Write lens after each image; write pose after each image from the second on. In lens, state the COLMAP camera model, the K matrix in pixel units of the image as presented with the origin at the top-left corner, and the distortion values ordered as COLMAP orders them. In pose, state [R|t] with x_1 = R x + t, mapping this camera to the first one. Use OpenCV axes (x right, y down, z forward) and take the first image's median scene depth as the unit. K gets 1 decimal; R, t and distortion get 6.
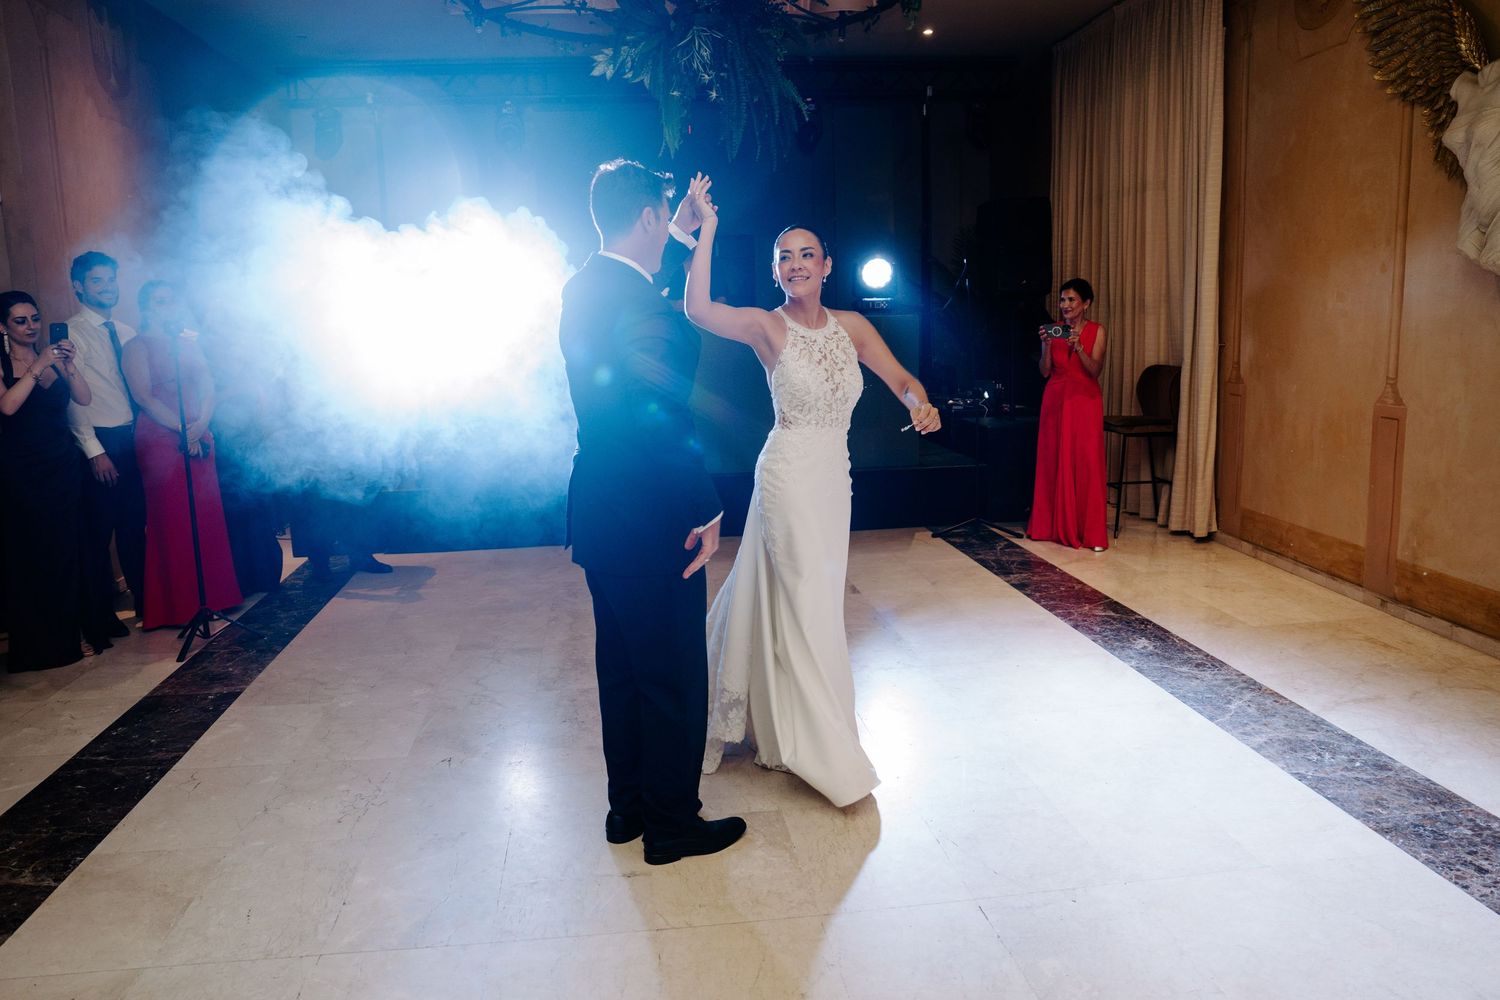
lens RADIAL K [[1084.2, 0, 735.1], [0, 1084.2, 494.1], [0, 0, 1]] dist [-0.038502, 0.001107]
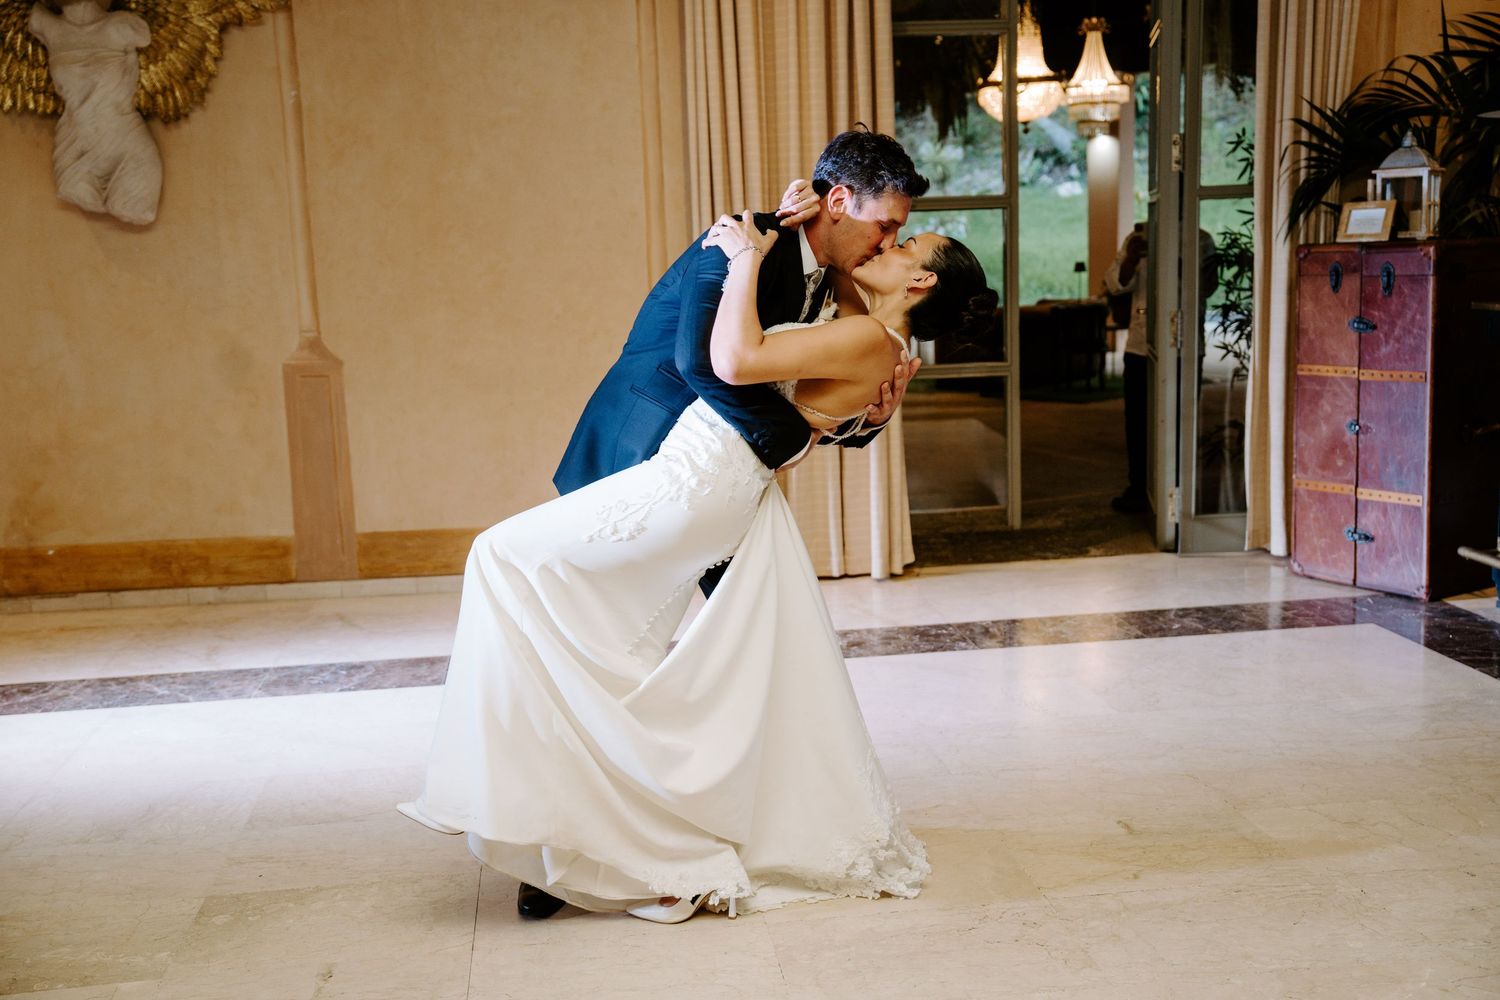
lens RADIAL K [[1578.1, 0, 750.3], [0, 1578.1, 500.1], [0, 0, 1]] dist [0.057311, 0.000000]
pose [[-0.002731, -0.134155, 0.990957, -0.614683], [0.196460, 0.971576, 0.132073, -0.026956], [-0.980508, 0.195044, 0.023703, 0.344430]]
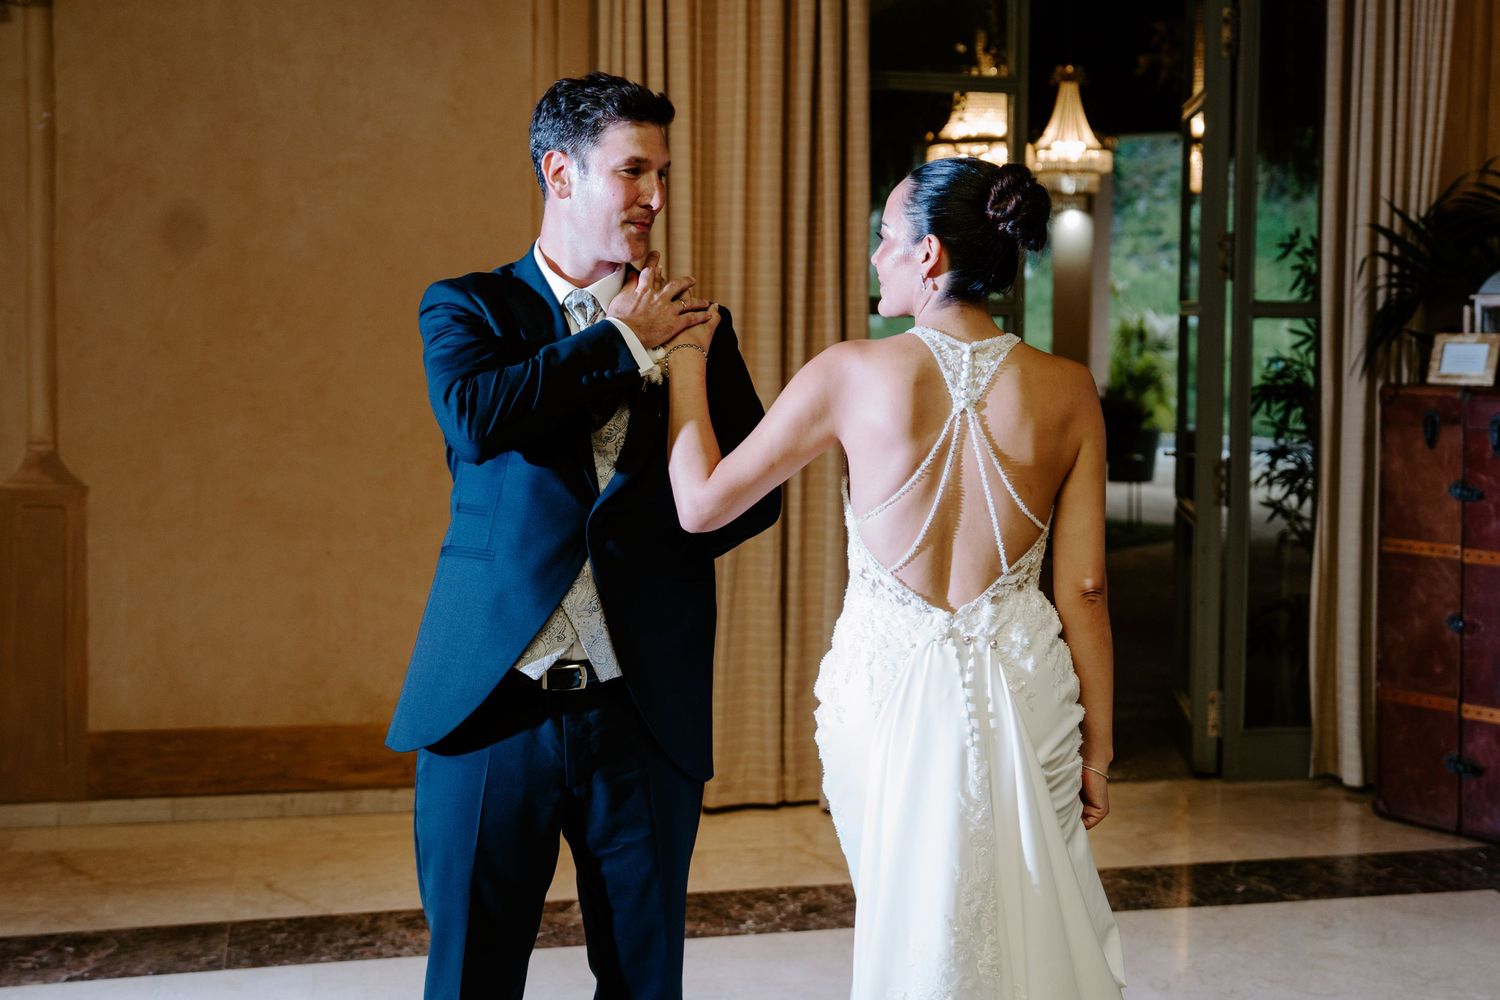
lens RADIAL K [[2097.0, 0, 845.3], [0, 2097.0, 397.7], [0, 0, 1]] dist [0.077325, 0.000000]
pose [[-0.129280, -0.014747, 0.991498, -0.586858], [0.152183, 0.987749, 0.034534, -0.055785], [-0.979861, 0.155354, -0.125452, 0.392596]]
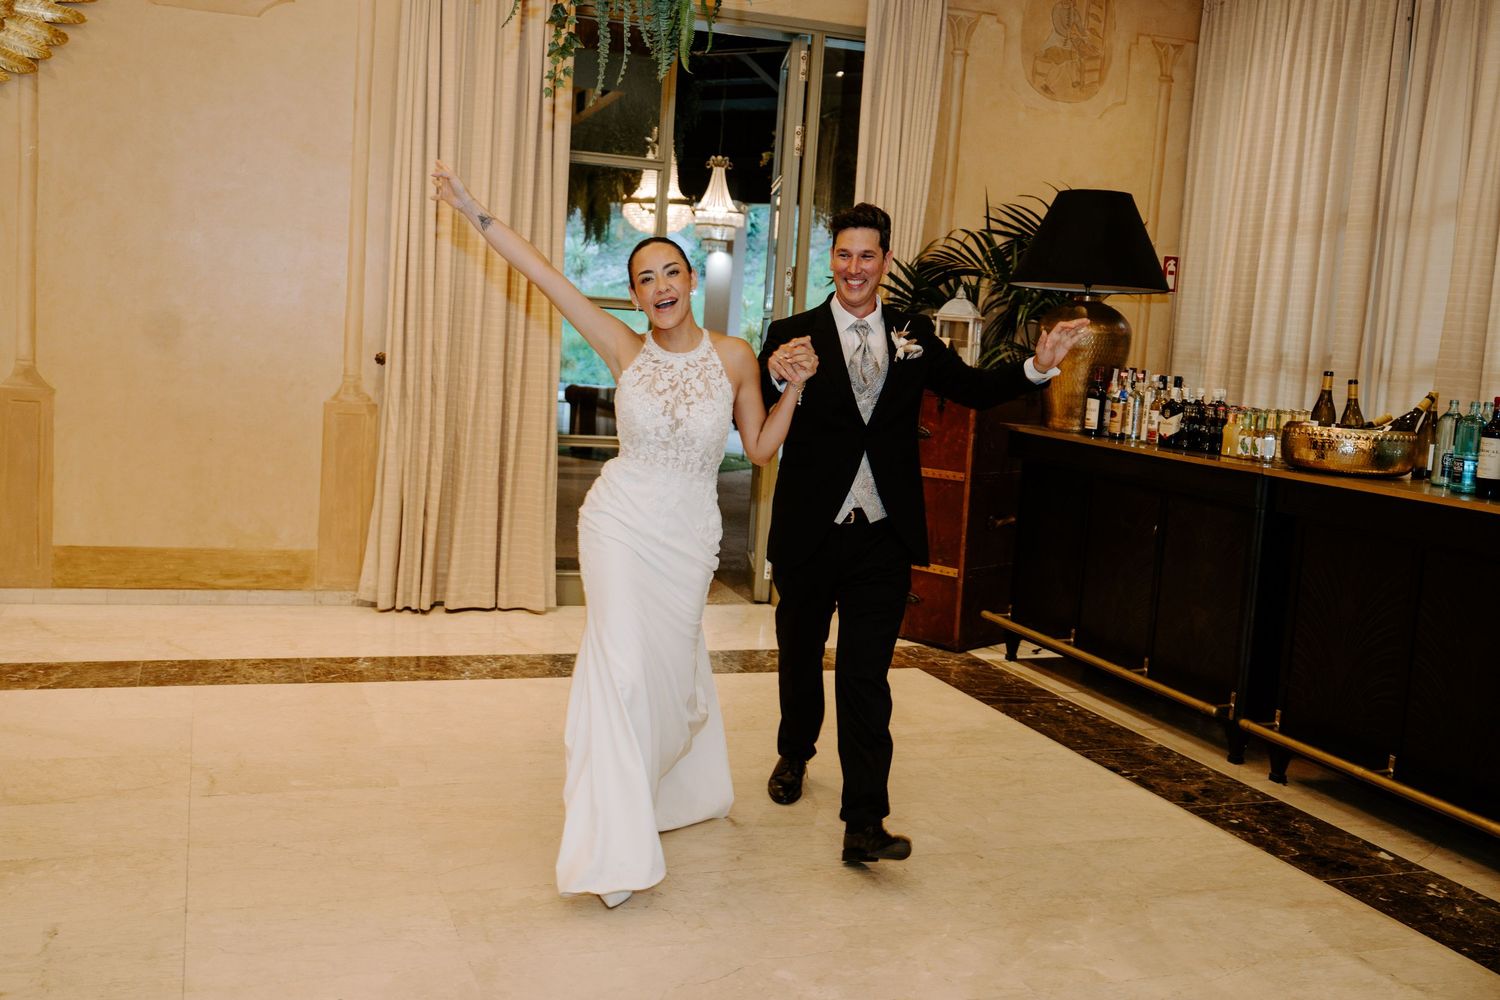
lens RADIAL K [[1402.6, 0, 702.5], [0, 1402.6, 471.8], [0, 0, 1]] dist [-0.000198, 0.000000]
pose [[-0.215903, -0.089689, 0.972287, -0.674453], [0.100295, 0.988468, 0.113453, -0.042012], [-0.971250, 0.122010, -0.204418, 0.377051]]
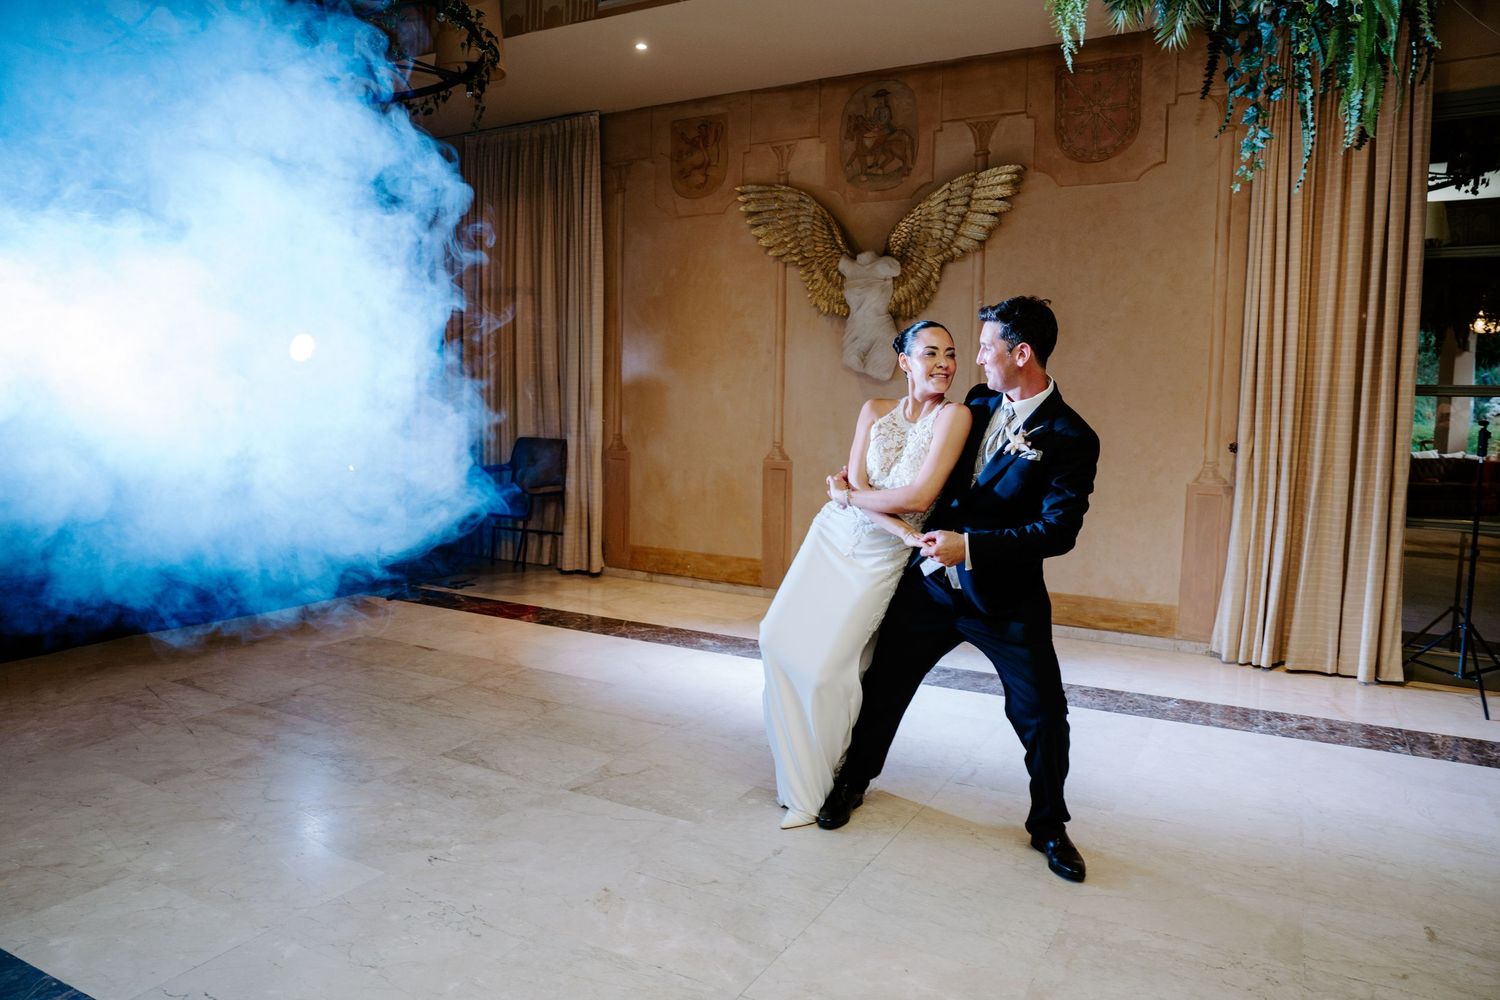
lens RADIAL K [[1029.1, 0, 747.6], [0, 1029.1, 499.3], [0, 0, 1]] dist [-0.102424, 0.063710]
pose [[0.582046, -0.043764, 0.811978, -0.542592], [0.100531, 0.994763, -0.018448, -0.006849], [-0.806918, 0.092366, 0.583397, 0.190596]]
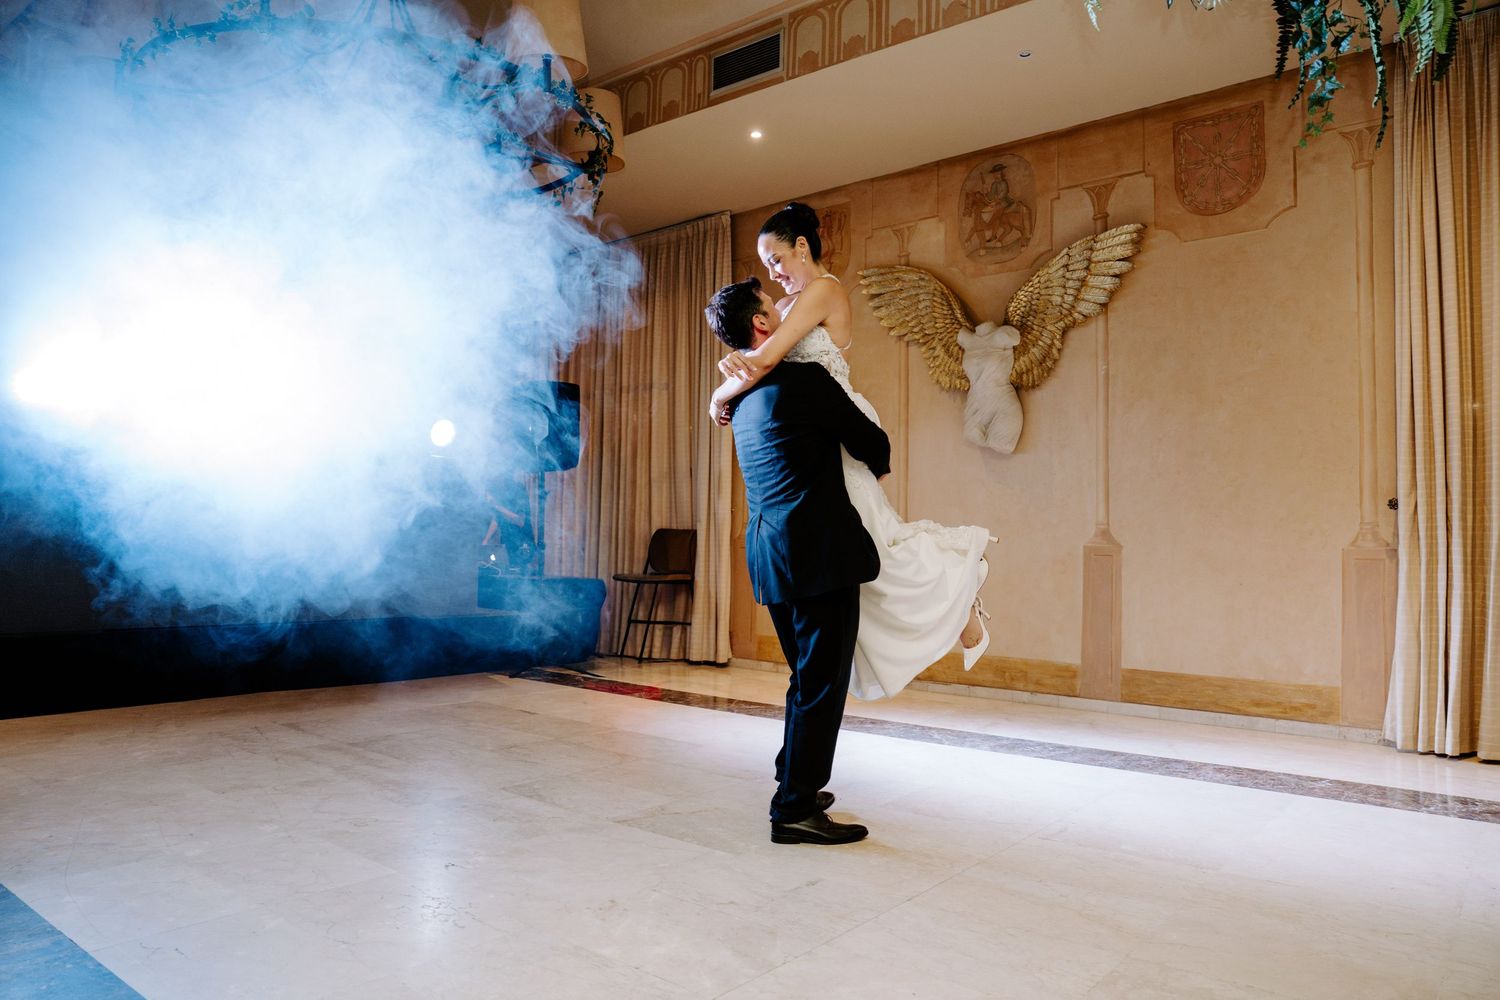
lens RADIAL K [[1029.1, 0, 743.6], [0, 1029.1, 496.7], [0, 0, 1]] dist [-0.102424, 0.063710]
pose [[0.723294, 0.069320, 0.687052, -0.466225], [0.077386, 0.980544, -0.180400, 0.083848], [-0.686190, 0.183651, 0.703858, 0.151750]]
